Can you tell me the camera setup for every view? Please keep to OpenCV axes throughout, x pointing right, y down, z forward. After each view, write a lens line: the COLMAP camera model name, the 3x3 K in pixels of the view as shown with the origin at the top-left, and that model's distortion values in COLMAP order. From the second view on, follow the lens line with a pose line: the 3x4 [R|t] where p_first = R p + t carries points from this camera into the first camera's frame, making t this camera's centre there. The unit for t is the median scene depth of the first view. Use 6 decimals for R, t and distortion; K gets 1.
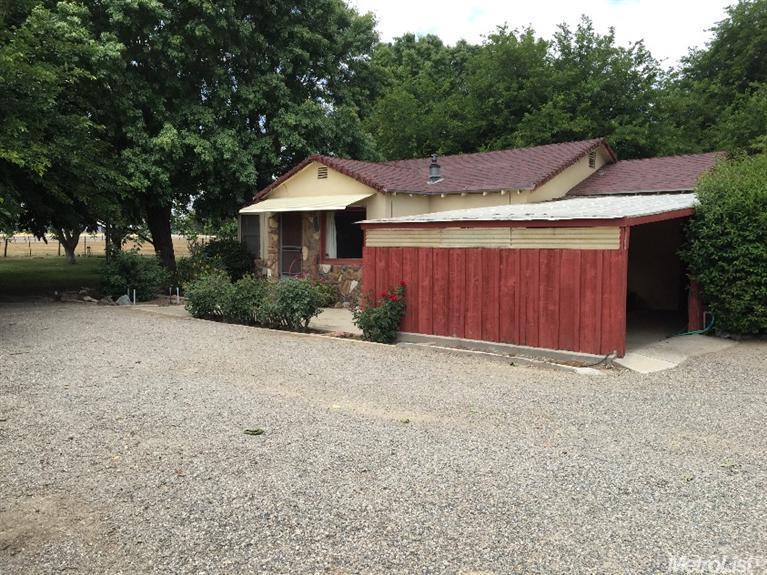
lens RADIAL K [[662.2, 0, 384.1], [0, 662.2, 287.5], [0, 0, 1]] dist [0.060621, -0.041785]
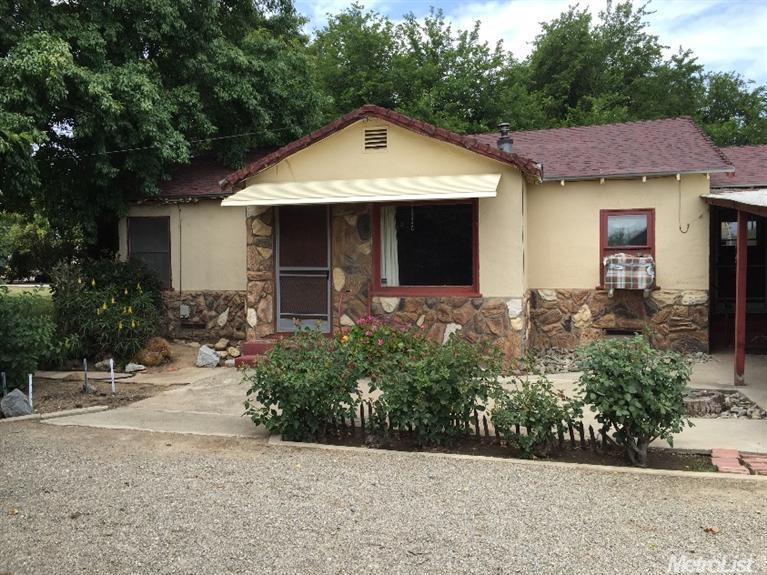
lens RADIAL K [[662.2, 0, 383.3], [0, 662.2, 286.0], [0, 0, 1]] dist [0.060621, -0.041785]
pose [[0.914303, -0.036002, 0.403428, -0.314945], [0.047722, 0.998679, -0.019033, -0.033149], [-0.402210, 0.036654, 0.914813, 0.465574]]
